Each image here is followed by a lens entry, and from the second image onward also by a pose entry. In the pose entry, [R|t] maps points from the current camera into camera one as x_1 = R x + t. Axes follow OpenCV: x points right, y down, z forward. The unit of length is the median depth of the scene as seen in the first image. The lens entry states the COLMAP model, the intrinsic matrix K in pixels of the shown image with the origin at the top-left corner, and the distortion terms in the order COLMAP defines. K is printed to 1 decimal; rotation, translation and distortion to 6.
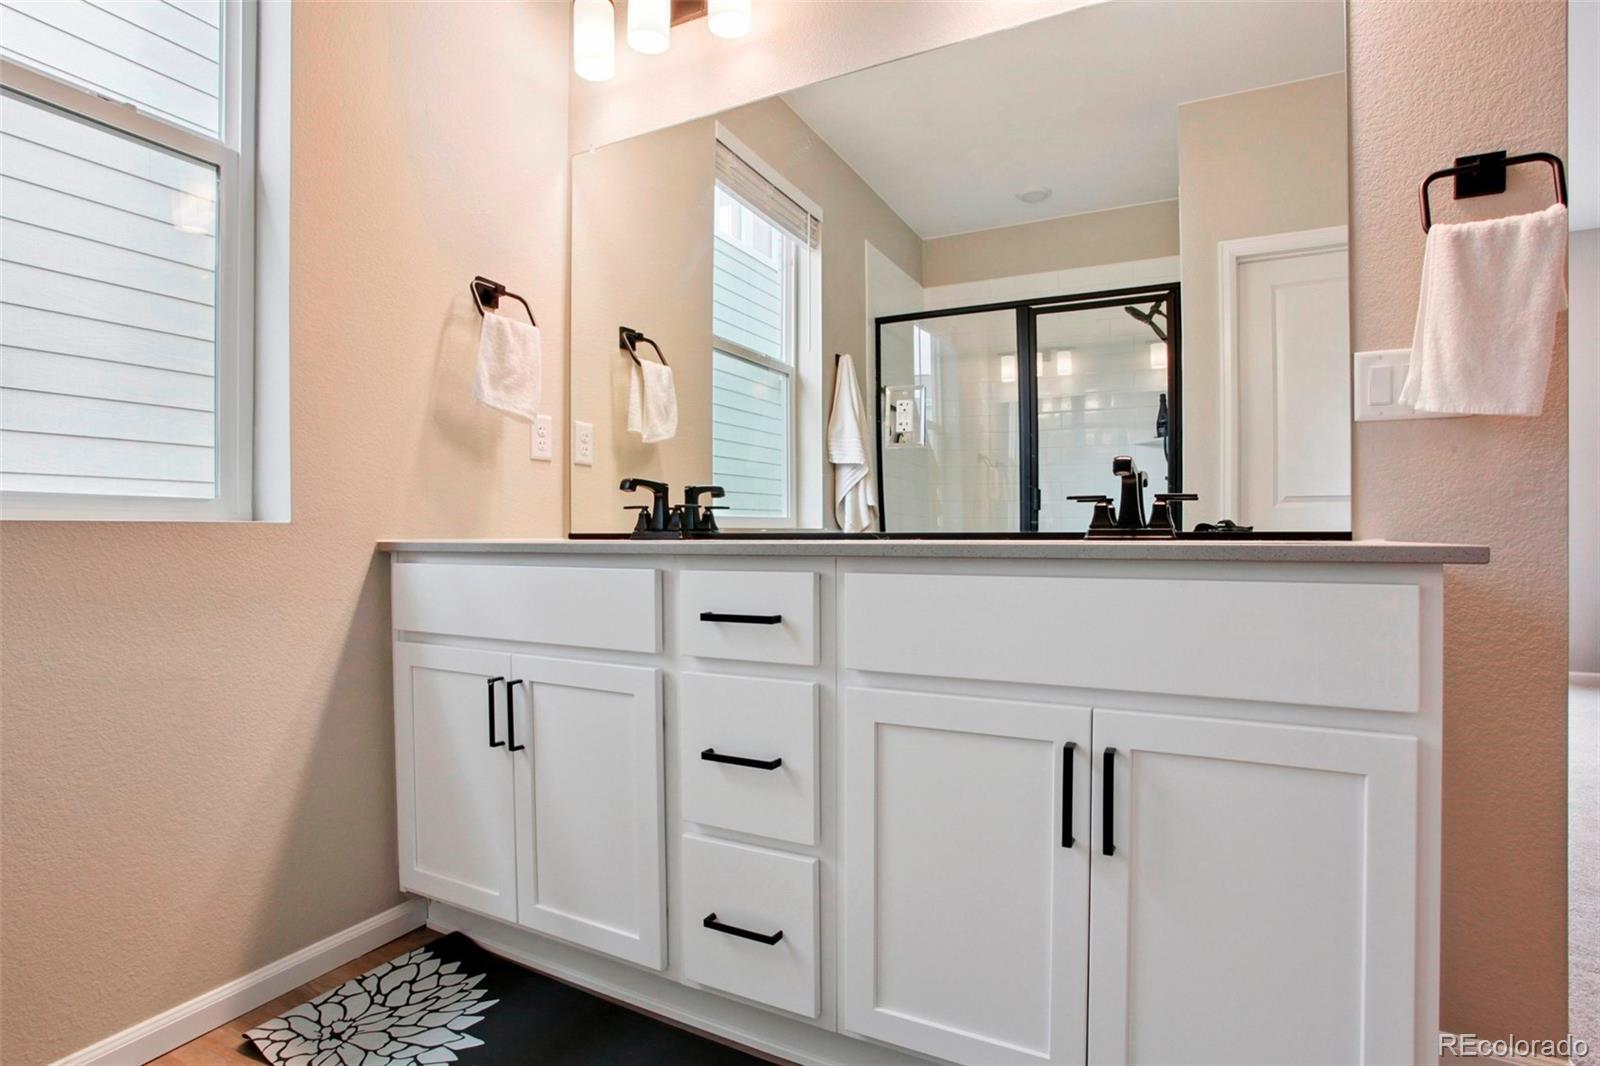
lens RADIAL K [[791.3, 0, 793.4], [0, 791.3, 540.8], [0, 0, 1]] dist [-0.059145, 0.022415]
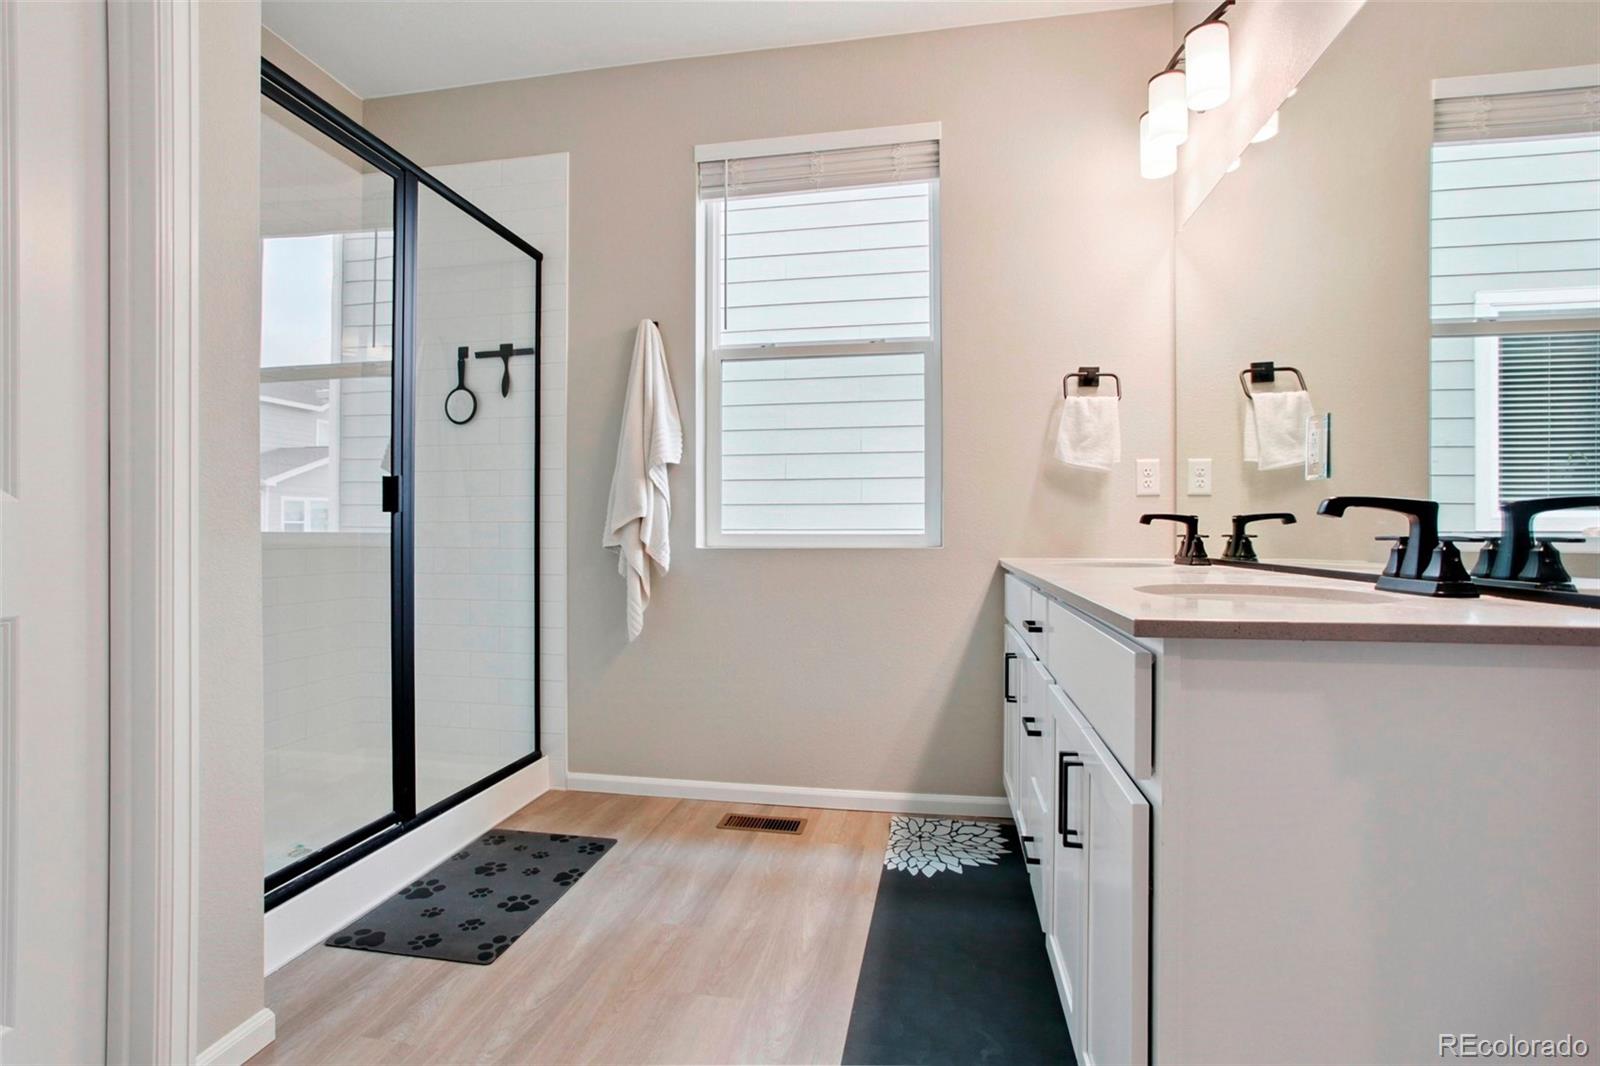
lens RADIAL K [[791.3, 0, 798.6], [0, 791.3, 529.6], [0, 0, 1]] dist [-0.059145, 0.022415]
pose [[0.324326, 0.009373, -0.945899, 0.836267], [-0.007945, 0.999943, 0.007185, -0.068342], [0.945912, 0.005185, 0.324382, 0.105509]]
